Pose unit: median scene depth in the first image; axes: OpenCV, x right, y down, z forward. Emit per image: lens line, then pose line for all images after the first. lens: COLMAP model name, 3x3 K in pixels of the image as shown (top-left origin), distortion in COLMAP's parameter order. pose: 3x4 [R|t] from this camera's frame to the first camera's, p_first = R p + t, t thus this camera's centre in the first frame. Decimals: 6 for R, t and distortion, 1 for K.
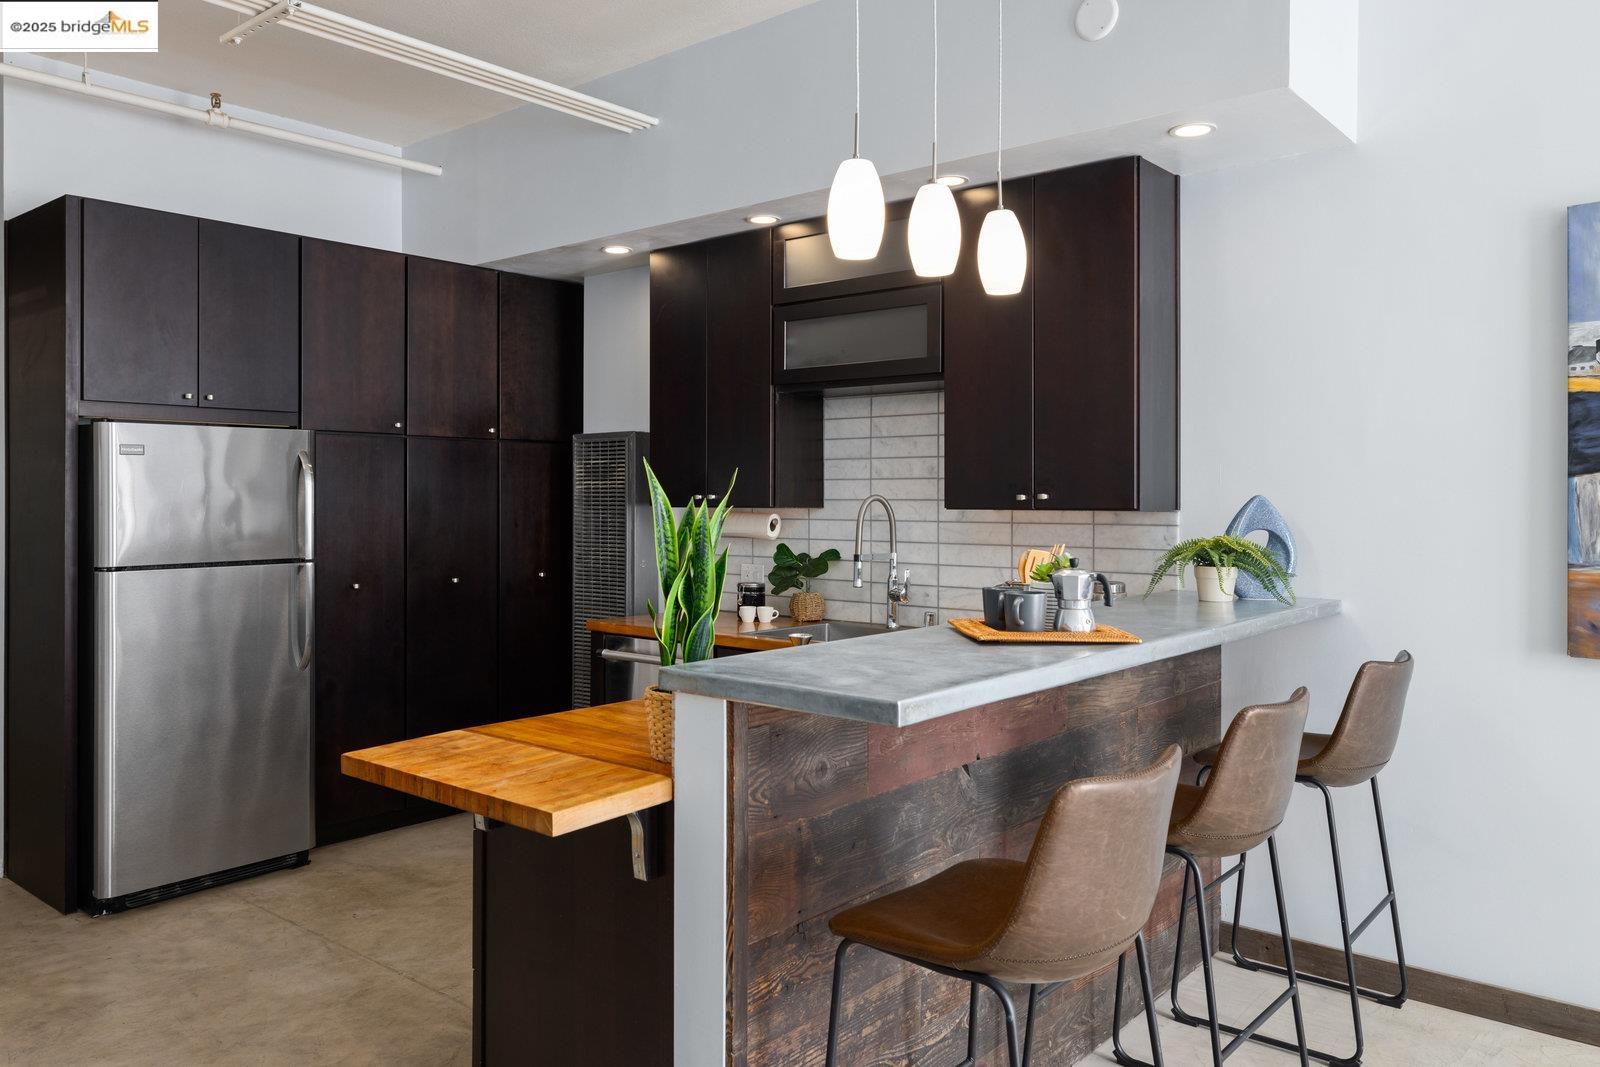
lens RADIAL K [[1175.8, 0, 795.9], [0, 1175.8, 498.9], [0, 0, 1]] dist [0.002475, -0.000673]
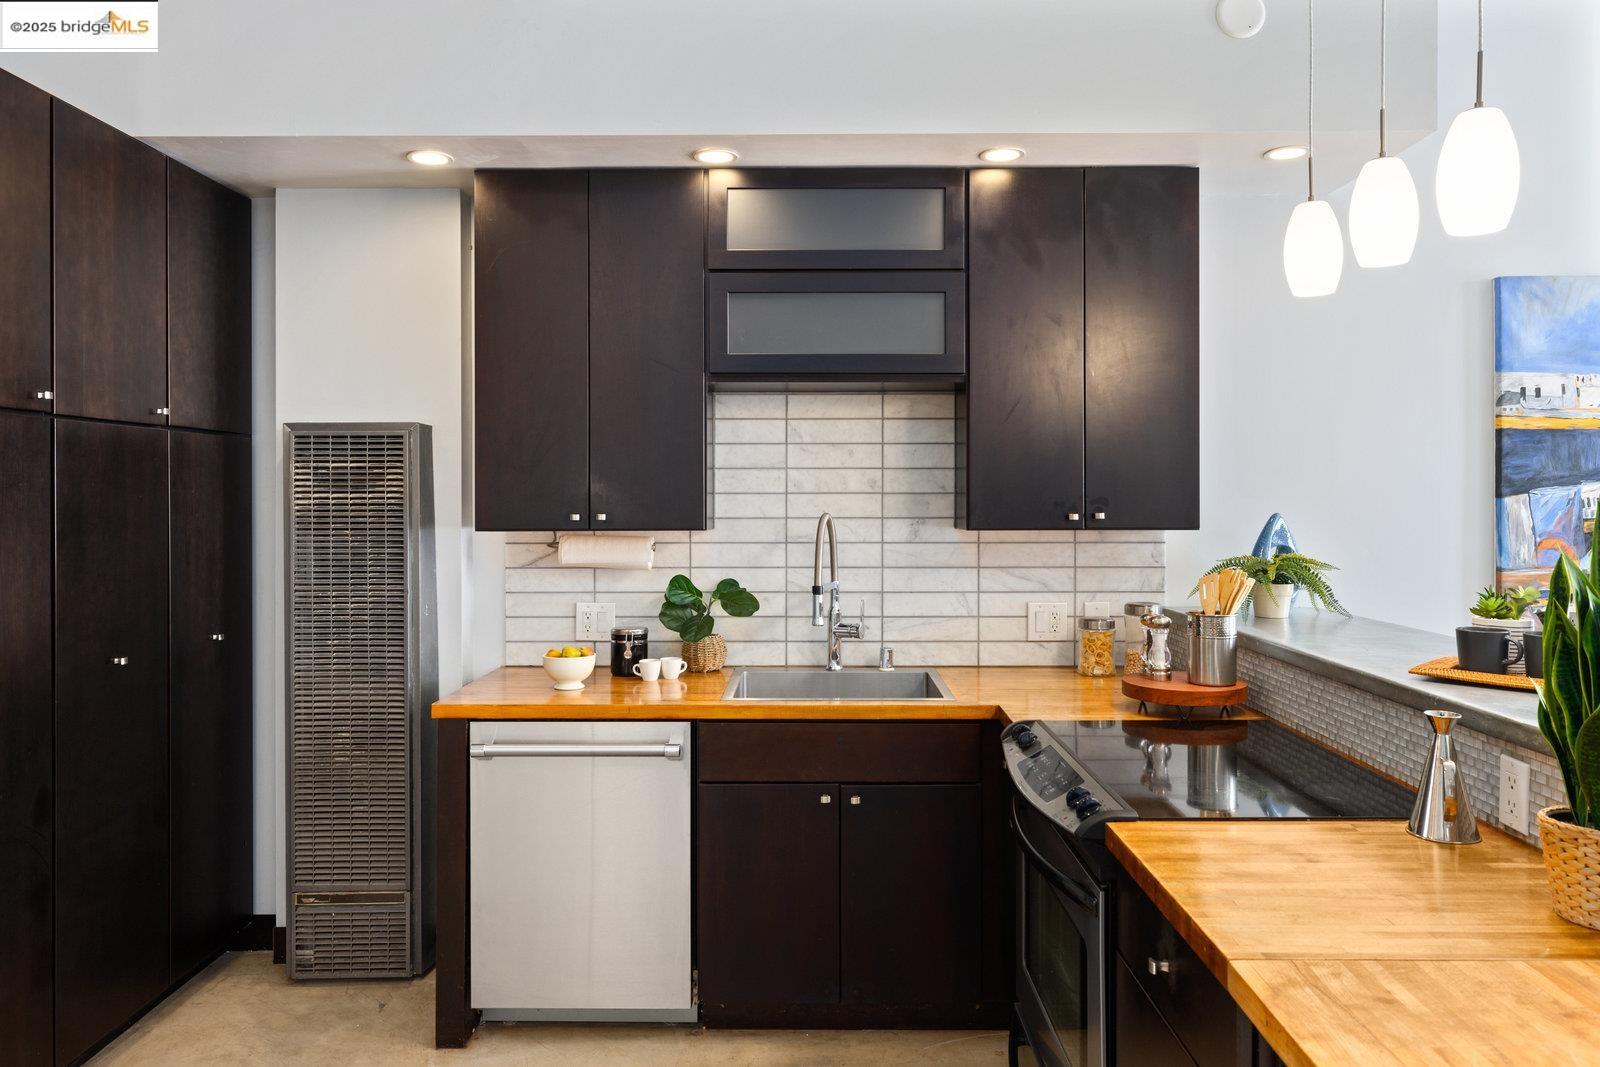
lens RADIAL K [[1086.4, 0, 804.0], [0, 1086.4, 499.1], [0, 0, 1]] dist [0.001644, -0.003136]
pose [[0.767061, -0.004193, 0.641560, -0.435611], [0.002641, 0.999991, 0.003377, -0.015762], [-0.641568, -0.000896, 0.767065, 0.414372]]
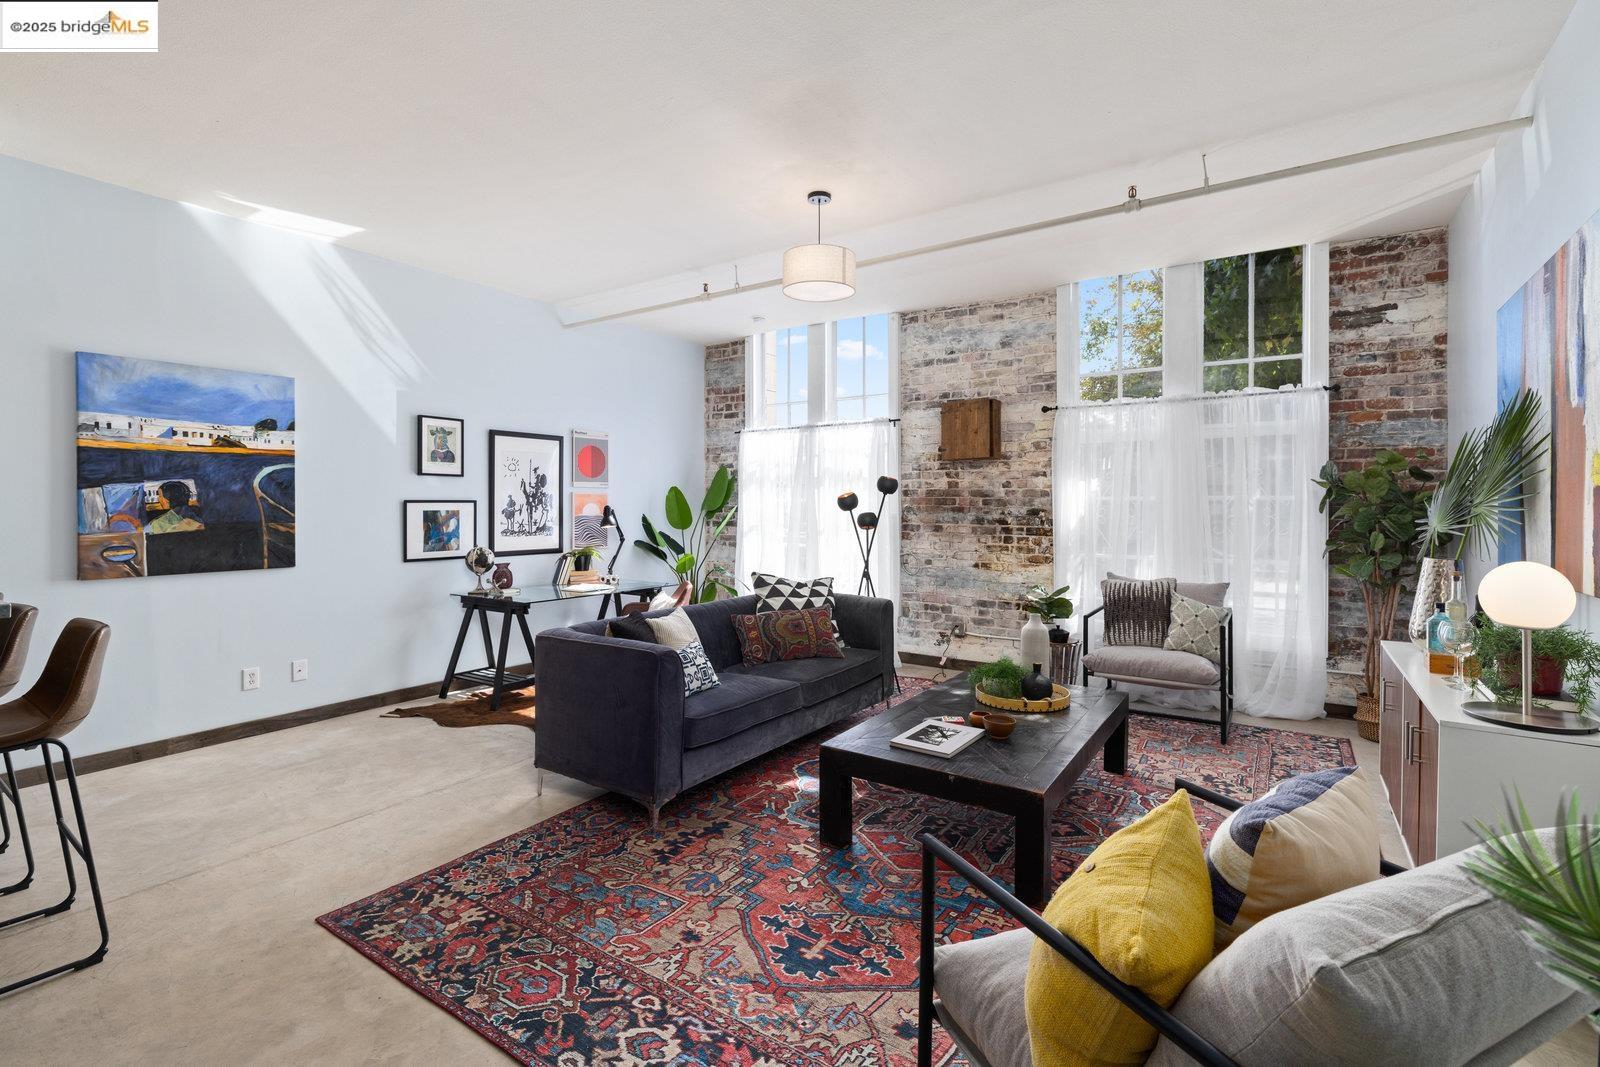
lens RADIAL K [[724.9, 0, 802.5], [0, 724.9, 508.5], [0, 0, 1]] dist [-0.000235, 0.000423]
pose [[-0.111866, -0.004910, 0.993711, -0.474194], [0.001756, 0.999985, 0.005138, 0.006626], [-0.993722, 0.002320, -0.111856, -0.046453]]
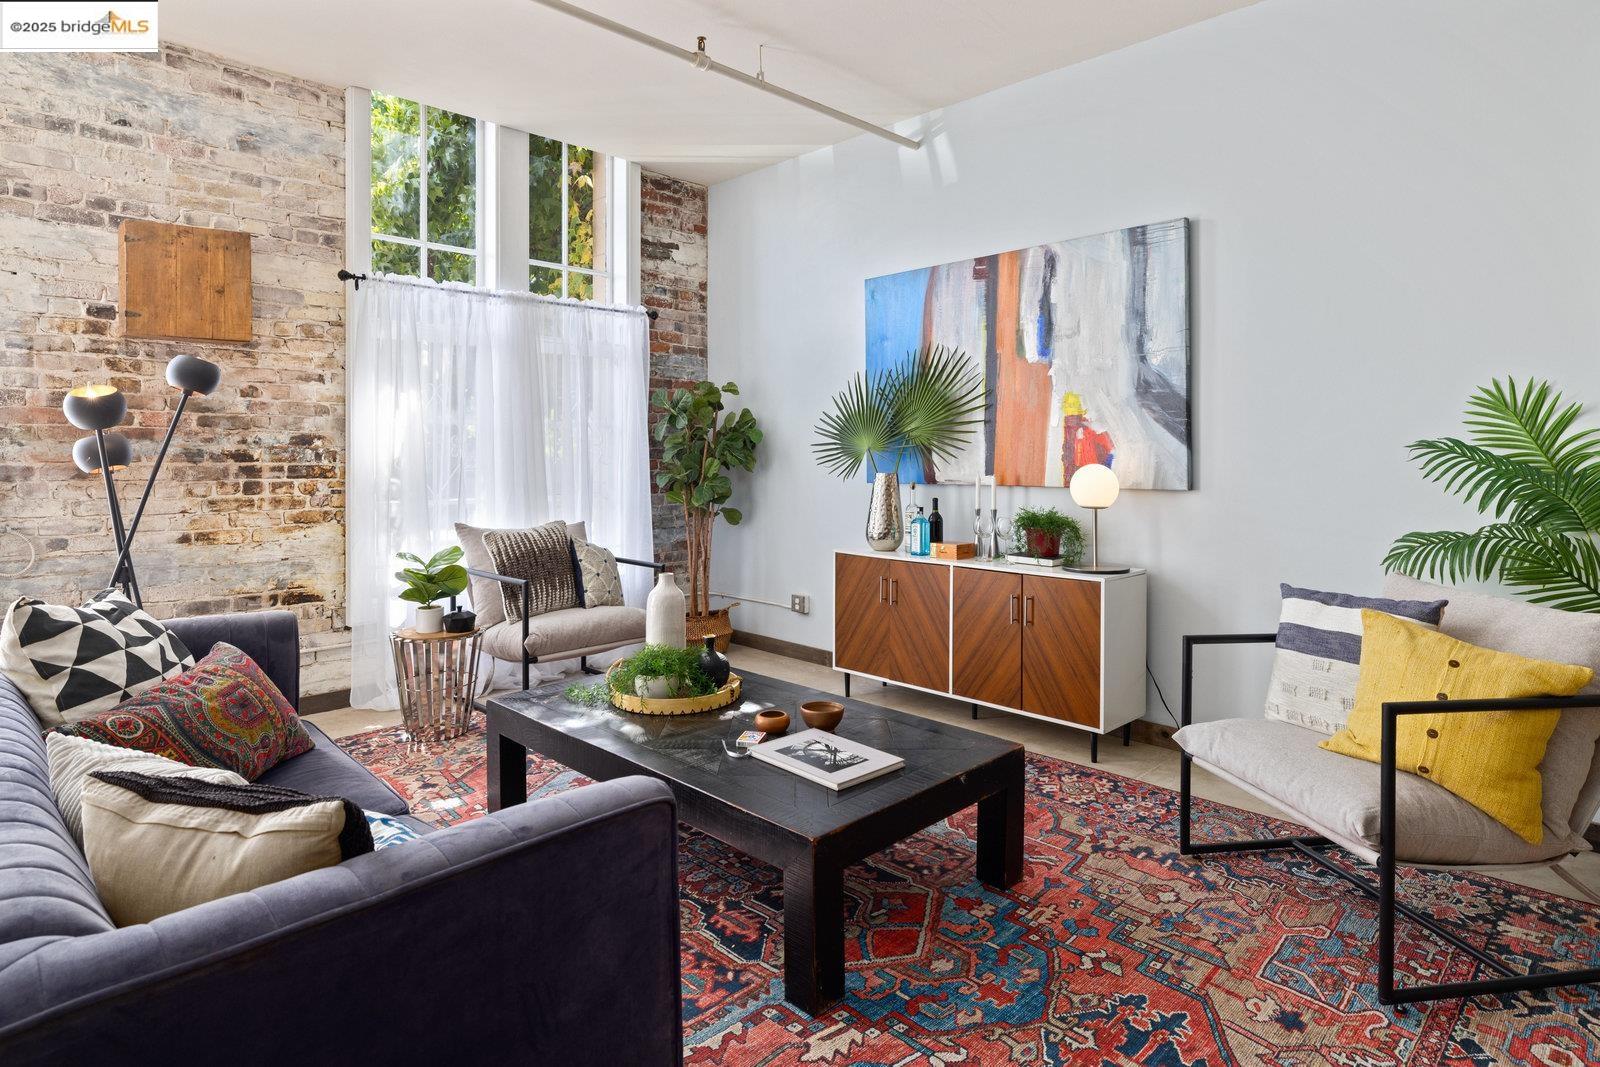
lens RADIAL K [[877.3, 0, 801.9], [0, 877.3, 453.5], [0, 0, 1]] dist [-0.000928, 0.000161]
pose [[-0.996387, -0.000788, 0.084925, 0.159509], [-0.000270, 0.999981, 0.006120, 0.029740], [-0.084928, 0.006075, -0.996369, 0.307959]]
